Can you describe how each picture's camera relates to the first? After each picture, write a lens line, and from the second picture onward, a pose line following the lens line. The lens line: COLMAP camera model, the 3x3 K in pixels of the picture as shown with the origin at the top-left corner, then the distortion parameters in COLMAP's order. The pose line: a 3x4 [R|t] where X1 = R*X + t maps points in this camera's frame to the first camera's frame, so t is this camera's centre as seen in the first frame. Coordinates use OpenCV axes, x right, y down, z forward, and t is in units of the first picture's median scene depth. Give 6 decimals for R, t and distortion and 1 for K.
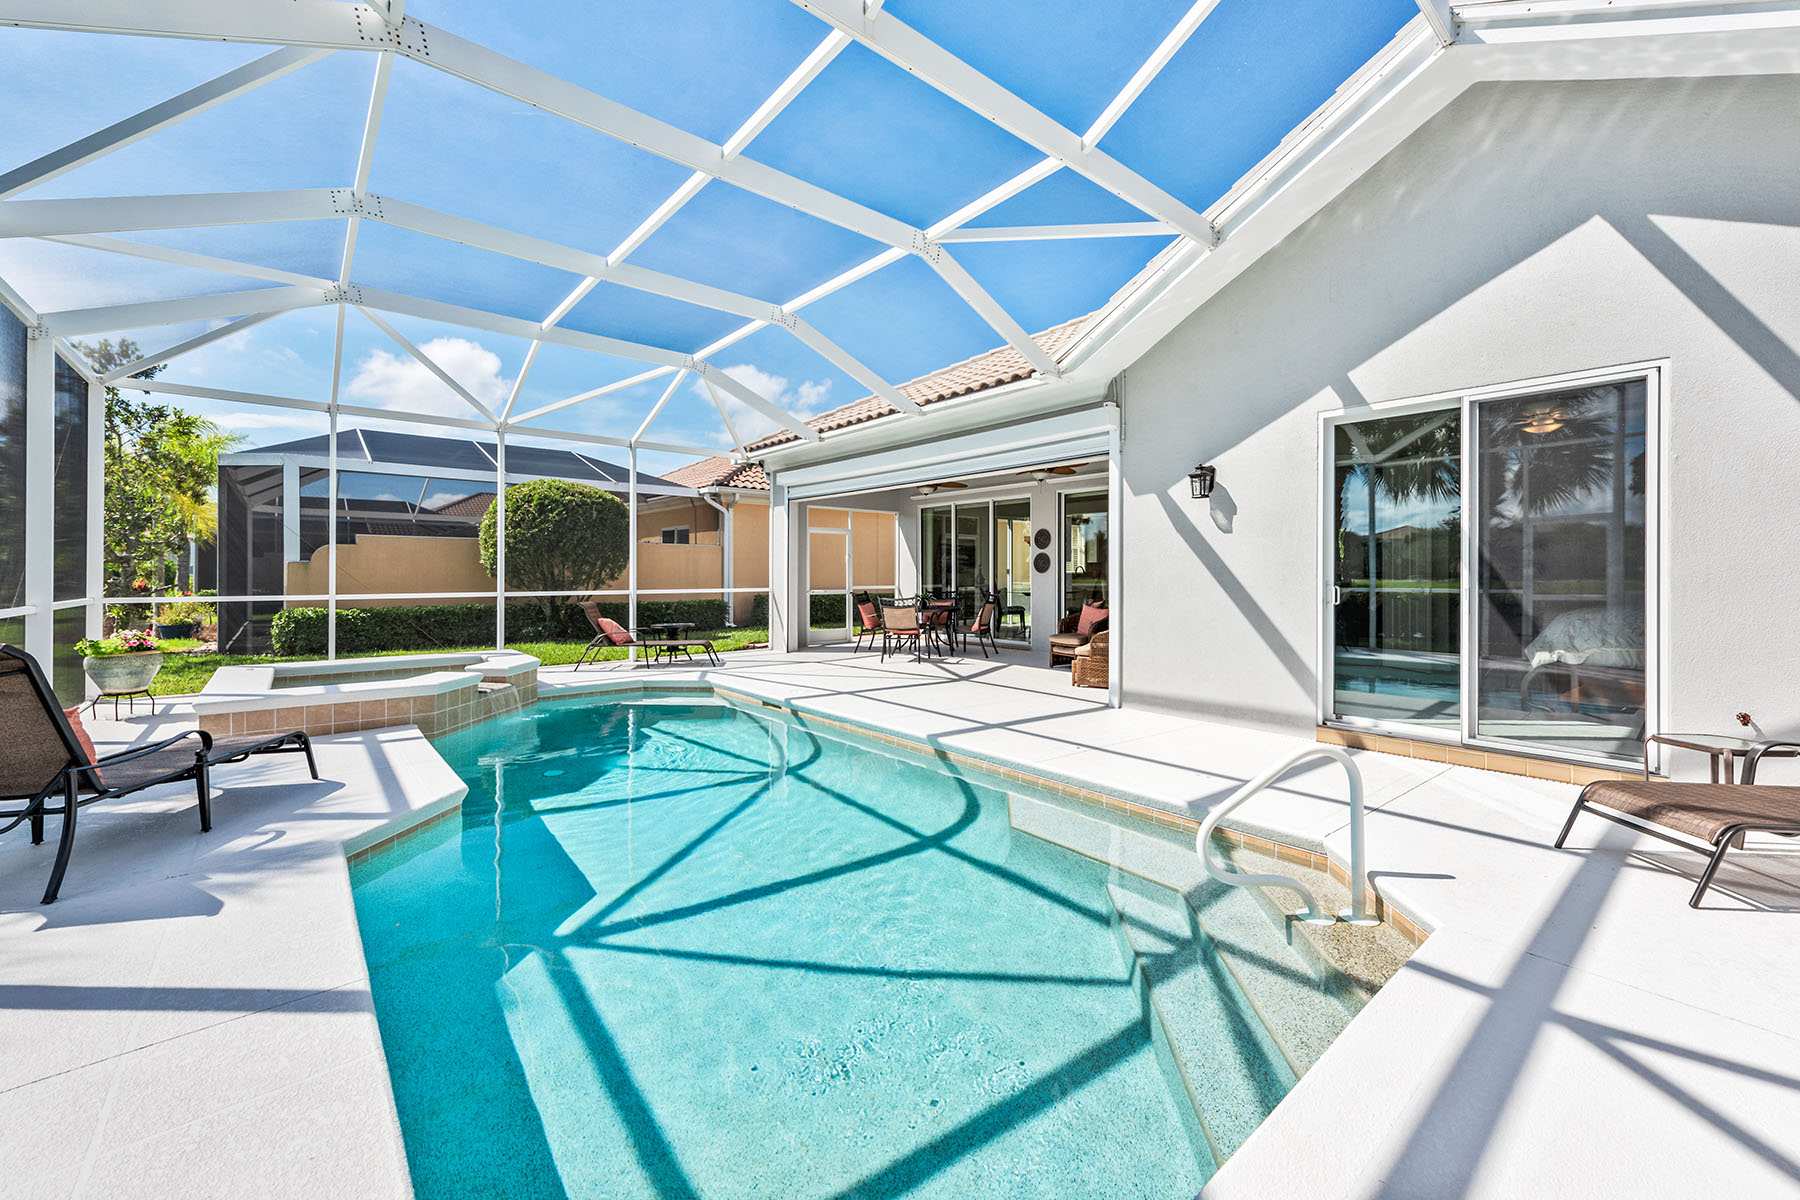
lens RADIAL K [[711.6, 0, 888.5], [0, 711.6, 572.1], [0, 0, 1]] dist [0.027810, 0.000022]
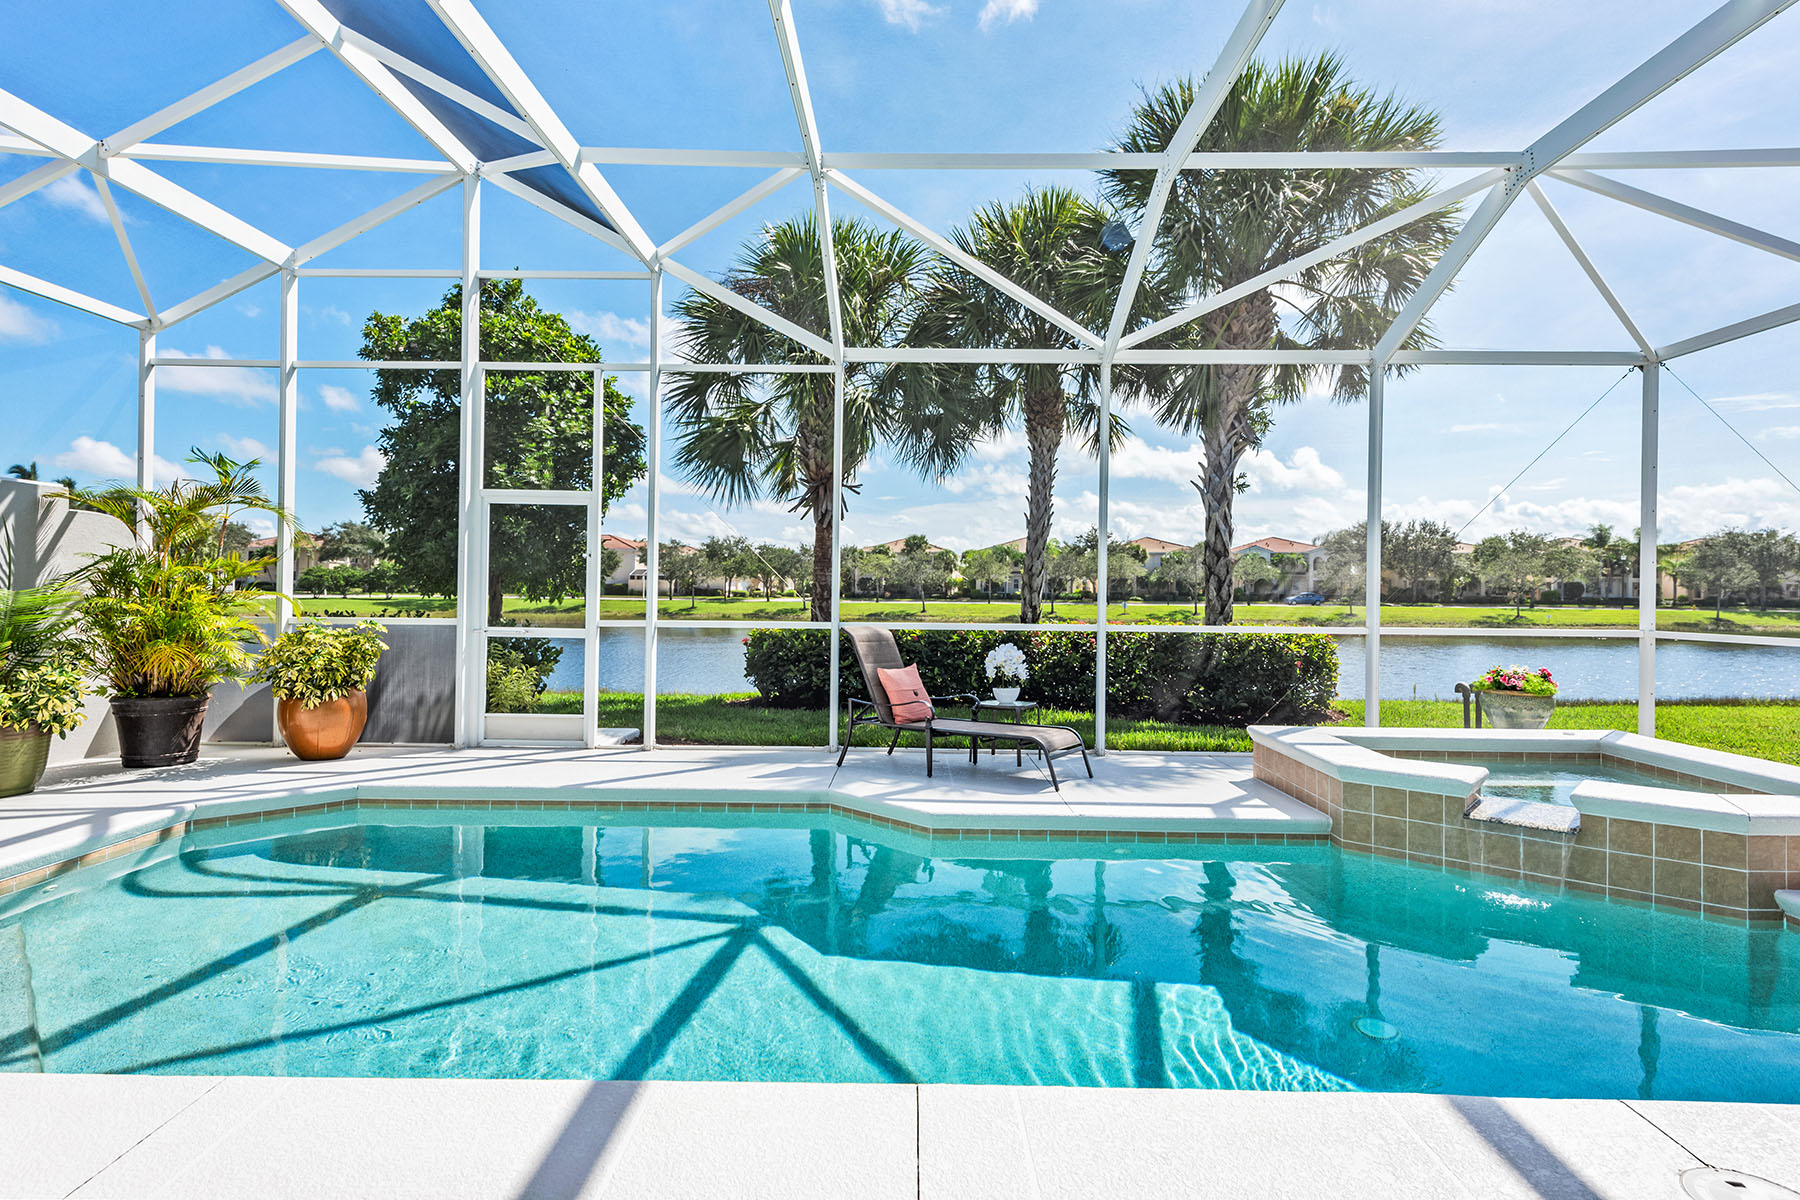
lens RADIAL K [[942.9, 0, 899.8], [0, 942.9, 591.4], [0, 0, 1]] dist [0.033829, -0.019974]
pose [[-0.654198, -0.006897, -0.756292, 0.163890], [-0.007694, 0.999967, -0.002464, 0.002146], [0.756284, 0.004207, -0.654230, 0.708583]]
